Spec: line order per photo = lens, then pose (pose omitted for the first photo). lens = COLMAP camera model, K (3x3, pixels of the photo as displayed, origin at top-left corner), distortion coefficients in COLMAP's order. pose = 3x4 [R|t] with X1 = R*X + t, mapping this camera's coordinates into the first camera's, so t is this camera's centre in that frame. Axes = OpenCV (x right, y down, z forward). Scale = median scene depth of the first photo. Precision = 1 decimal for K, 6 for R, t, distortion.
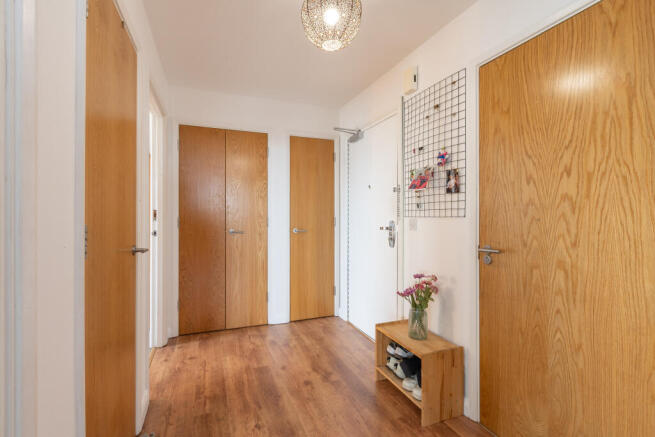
lens RADIAL K [[299.7, 0, 325.9], [0, 299.7, 216.5], [0, 0, 1]] dist [-0.000253, 0.000062]
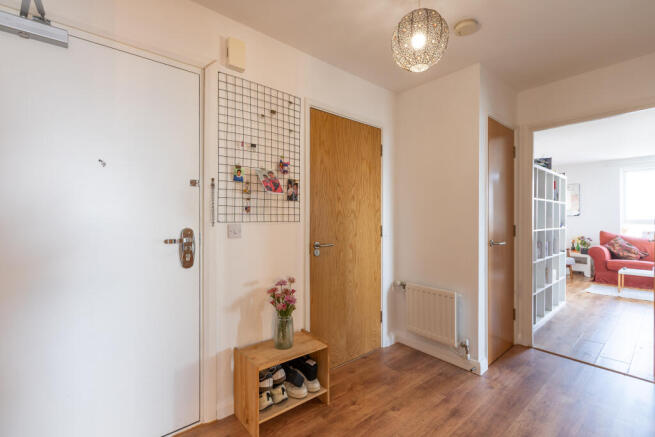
lens RADIAL K [[299.7, 0, 325.6], [0, 299.7, 219.3], [0, 0, 1]] dist [-0.000253, 0.000062]
pose [[-0.323577, 0.000243, 0.946202, -0.669808], [0.000073, 1.000000, -0.000232, -0.007344], [-0.946202, -0.000006, -0.323577, 1.218467]]
